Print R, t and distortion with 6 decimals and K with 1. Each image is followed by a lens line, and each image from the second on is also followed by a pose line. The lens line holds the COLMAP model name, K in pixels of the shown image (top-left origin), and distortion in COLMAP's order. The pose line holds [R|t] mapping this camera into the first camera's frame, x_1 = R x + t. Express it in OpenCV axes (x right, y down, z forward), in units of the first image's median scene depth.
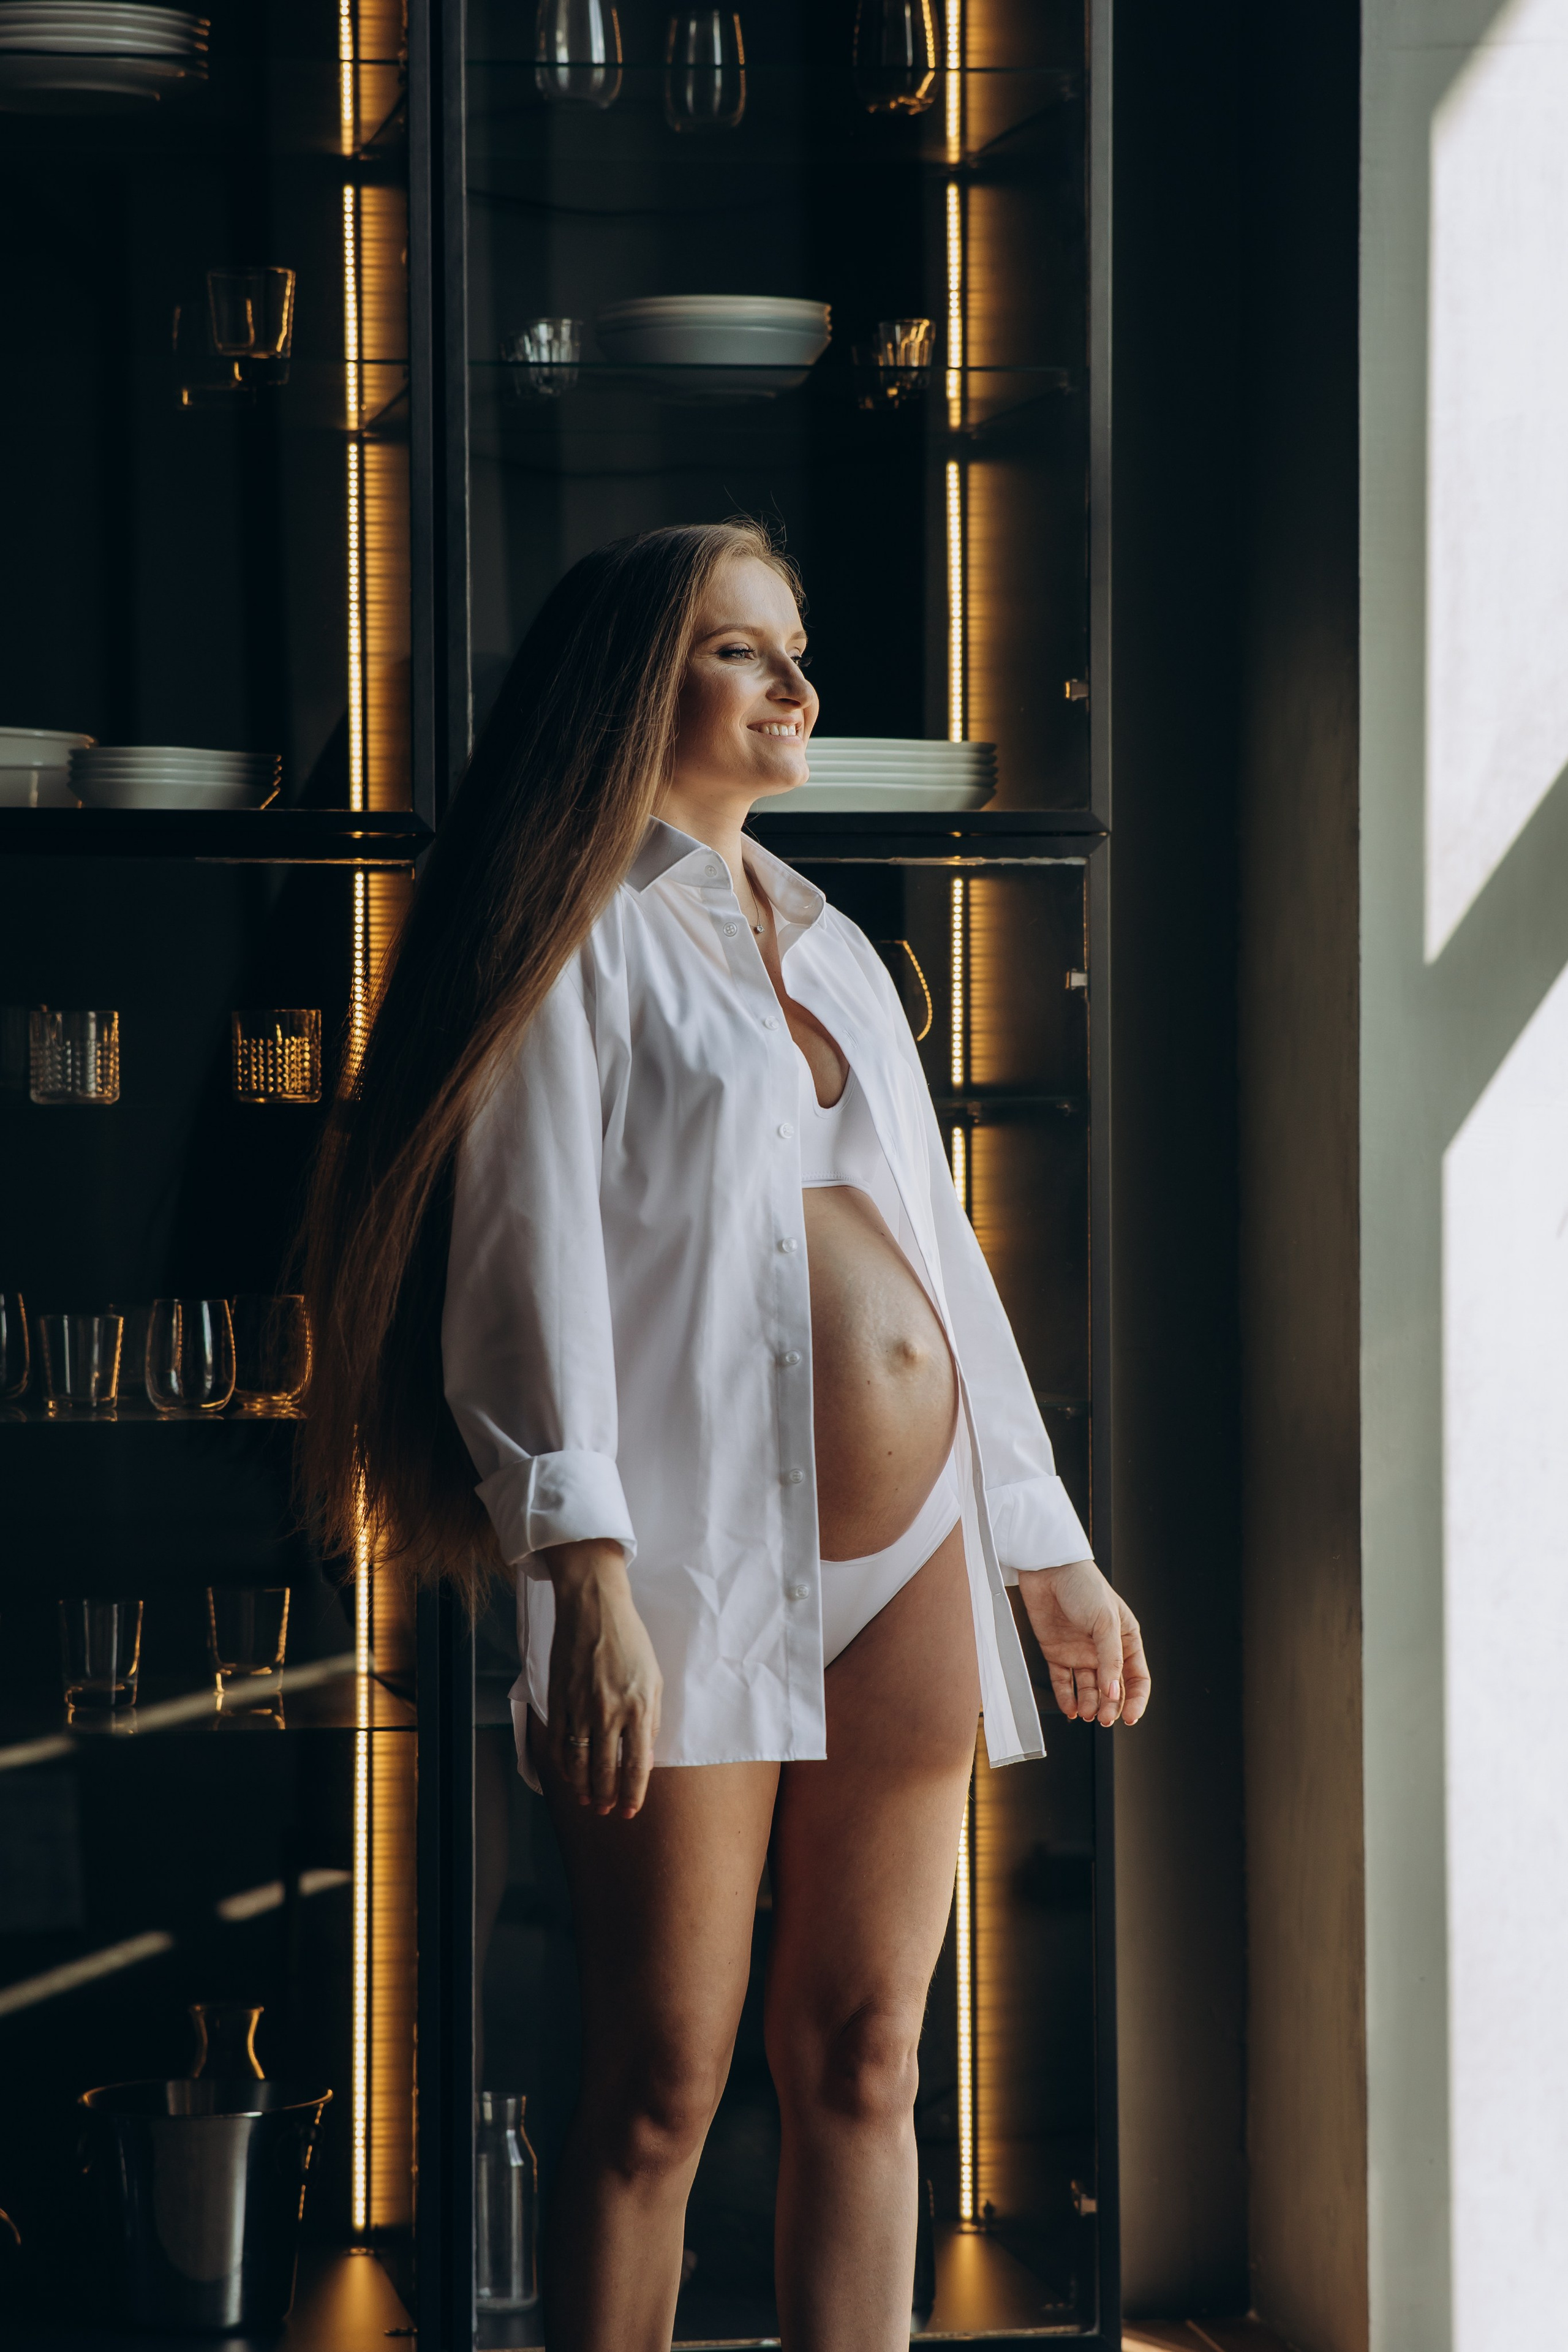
lens RADIAL K [[5755.4, 0, 784.0], [0, 5755.4, 1176.0], [0, 0, 1]] dist [0.087859, 0.516254]
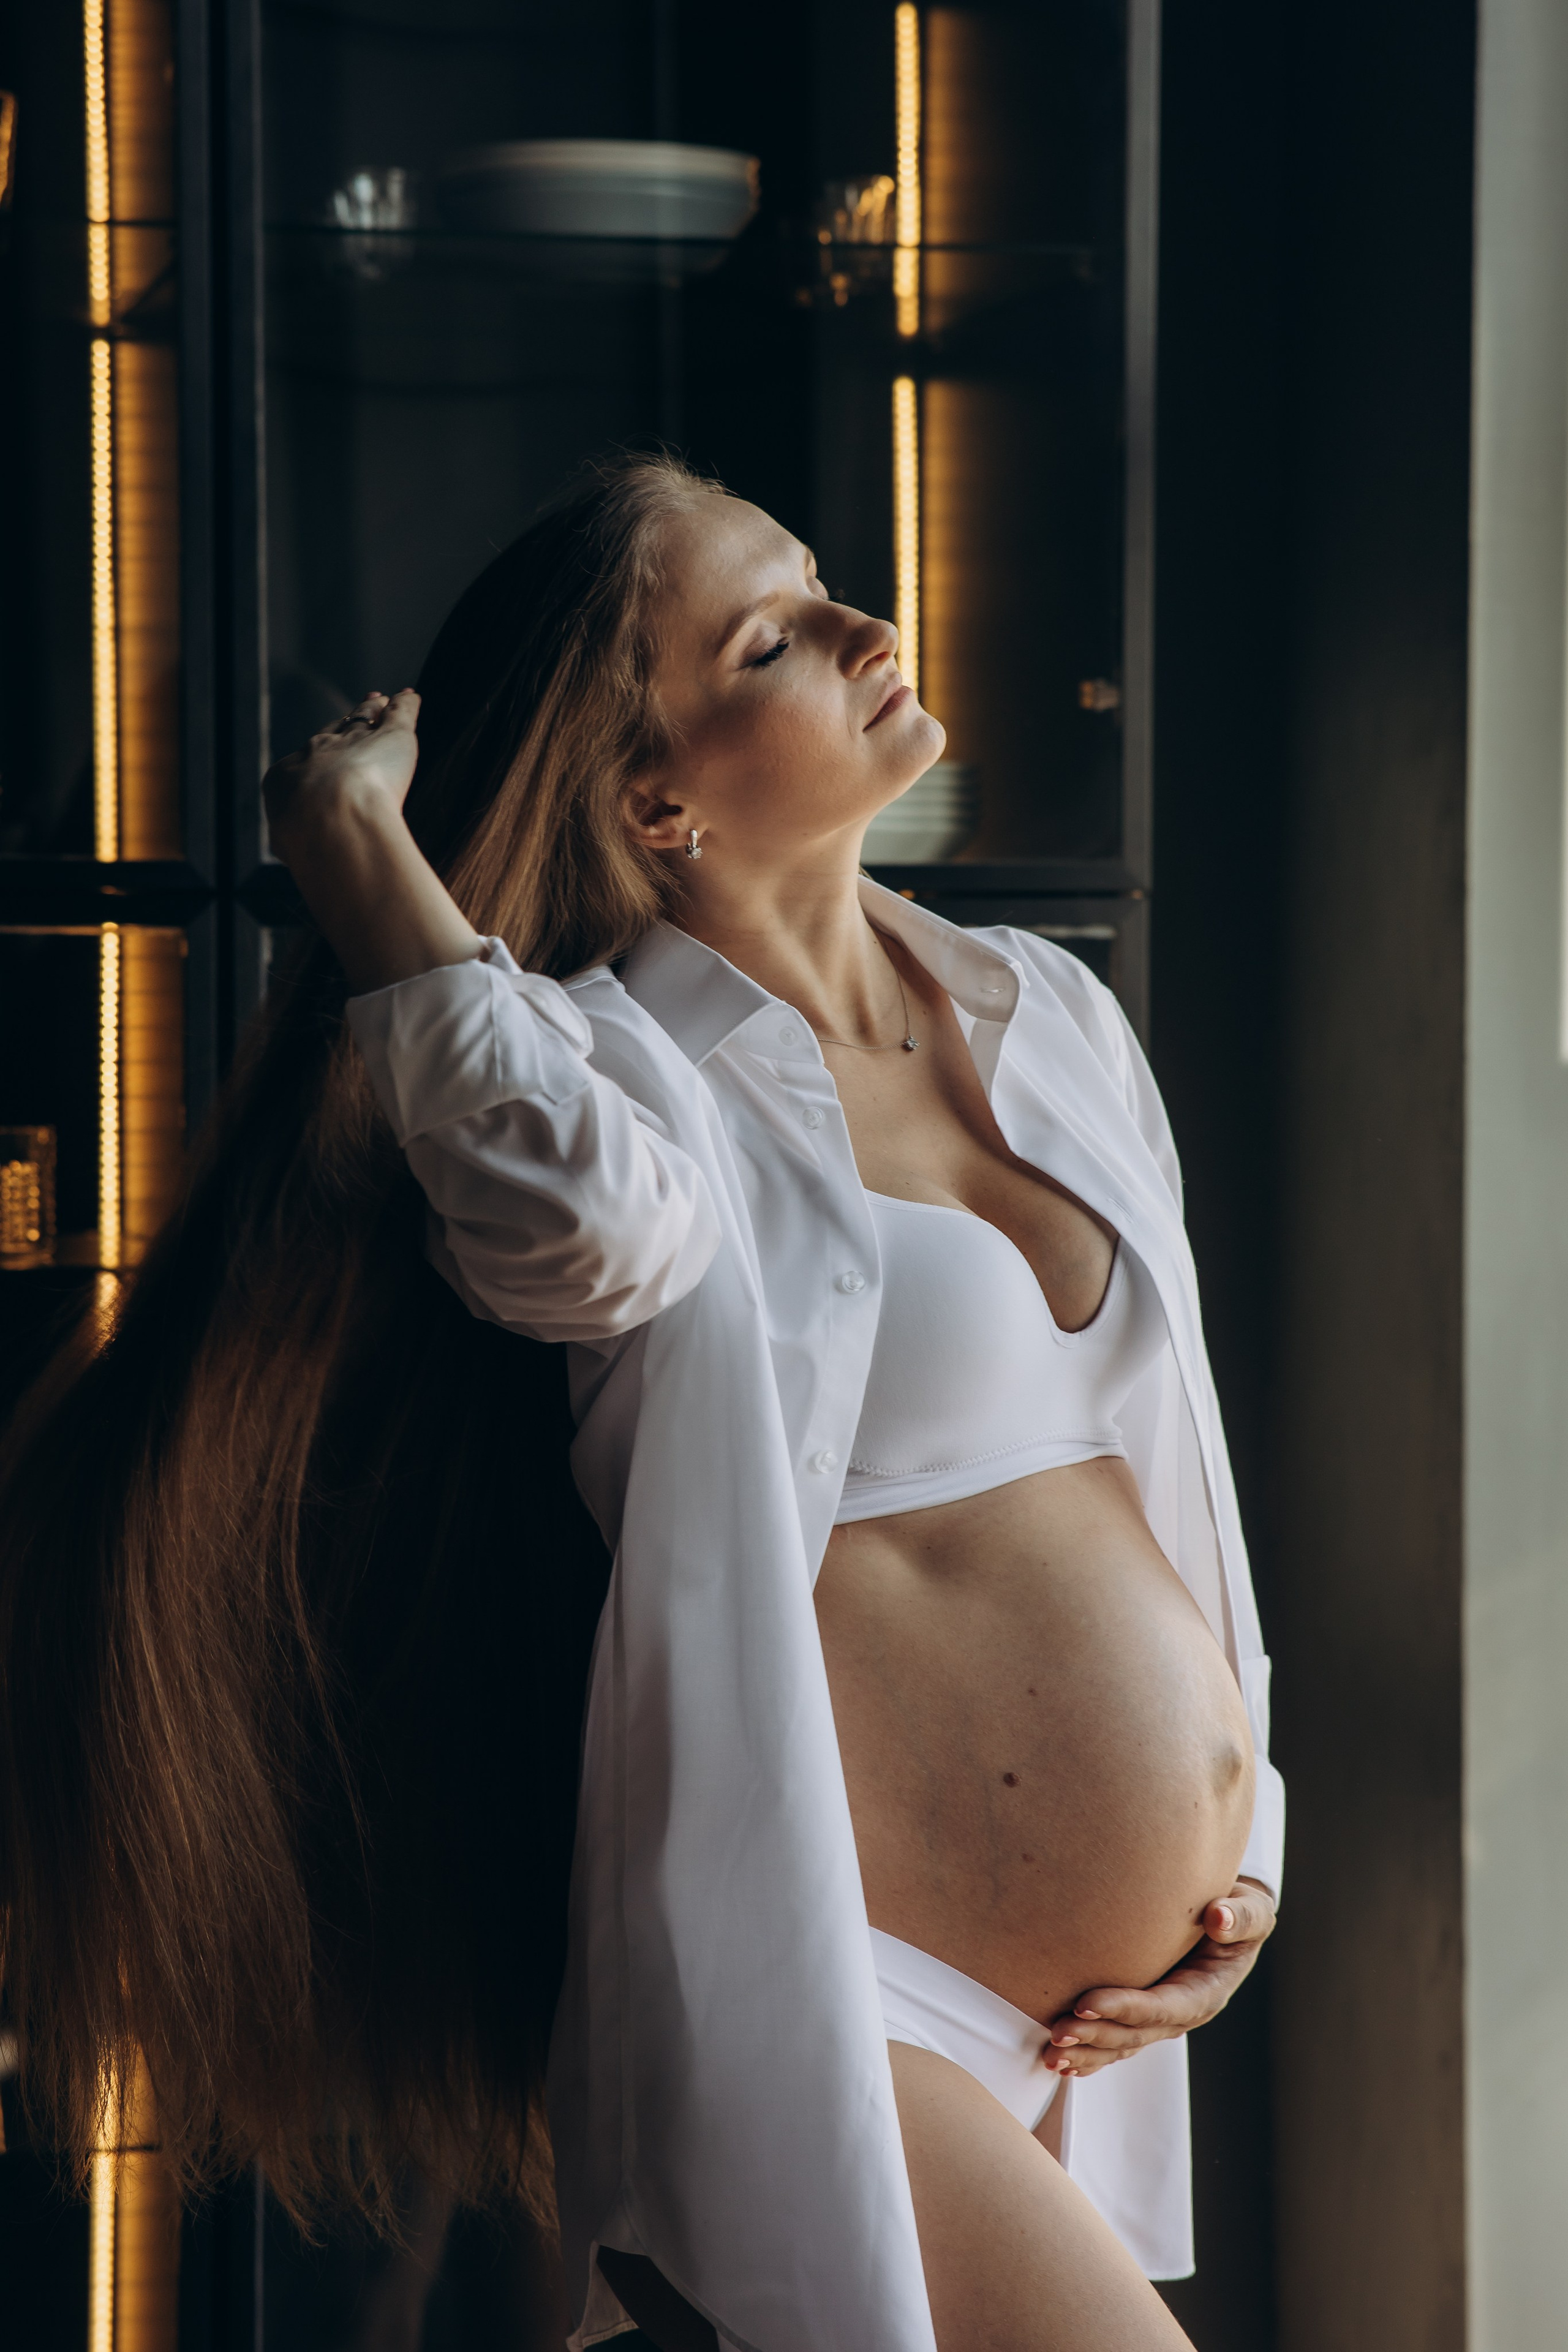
lens RADIAL K [[5254.0, 0, 784.0], [0, 5254.0, 1176.0], [0, 0, 1]] dist [0.636486, -6.448898]
pose [[0.998626, 0.005393, 0.052118, -0.023160], [-0.006476, 0.999766, 0.020629, -0.036079], [-0.051994, -0.020938, 0.998428, 0.323347]]
